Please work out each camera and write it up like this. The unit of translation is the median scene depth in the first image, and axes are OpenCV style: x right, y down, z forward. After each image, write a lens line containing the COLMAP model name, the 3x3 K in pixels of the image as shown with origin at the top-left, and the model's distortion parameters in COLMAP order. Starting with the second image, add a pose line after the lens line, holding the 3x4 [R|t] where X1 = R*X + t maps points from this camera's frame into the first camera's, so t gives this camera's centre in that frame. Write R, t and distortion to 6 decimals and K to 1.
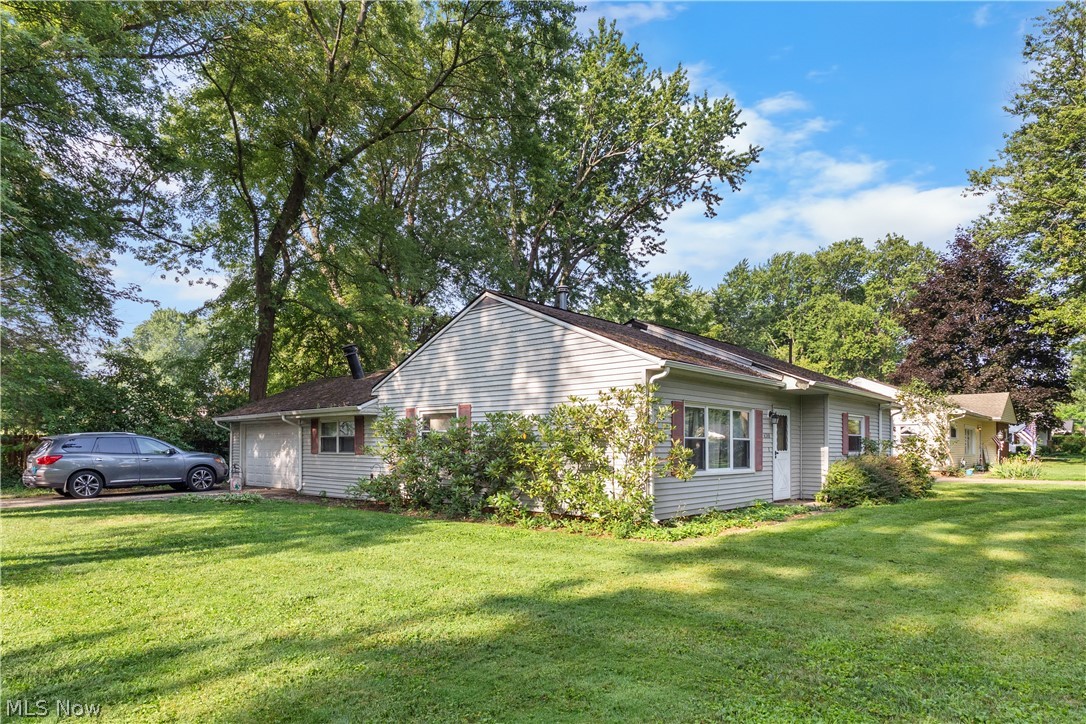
lens RADIAL K [[643.7, 0, 541.9], [0, 643.7, 432.4], [0, 0, 1]] dist [0.003671, 0.000209]
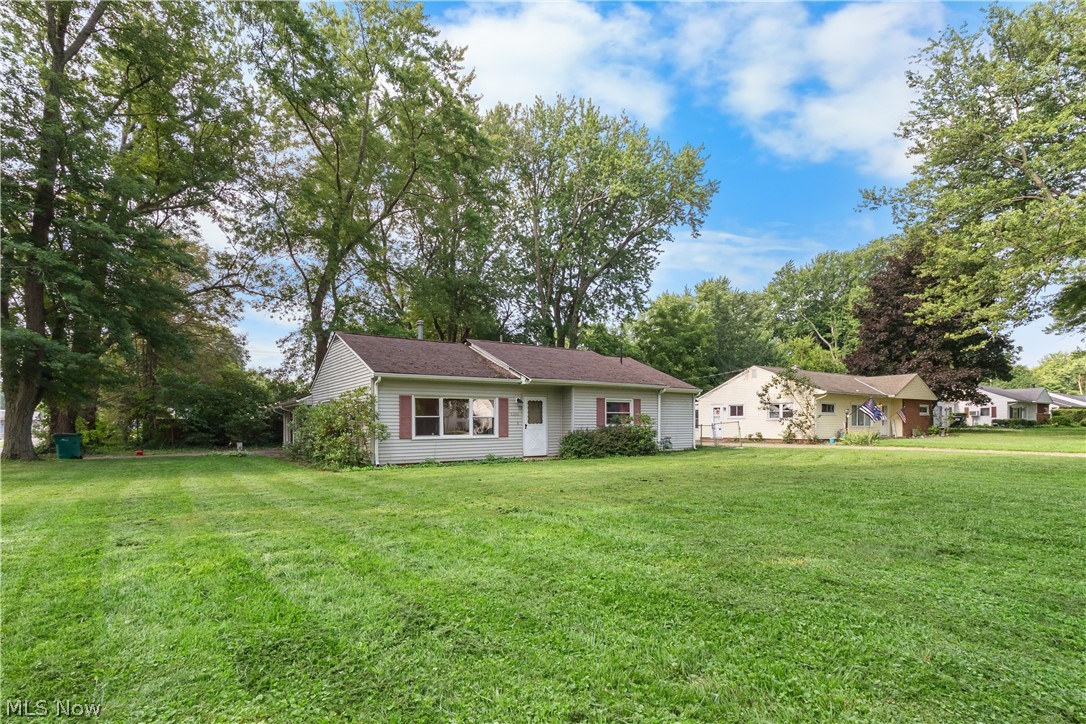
lens RADIAL K [[525.8, 0, 543.5], [0, 525.8, 425.7], [0, 0, 1]] dist [-0.002328, -0.000007]
pose [[0.975428, -0.008170, -0.220165, 0.229697], [0.013674, 0.999631, 0.023485, 0.001280], [0.219892, -0.025918, 0.975180, -0.073217]]
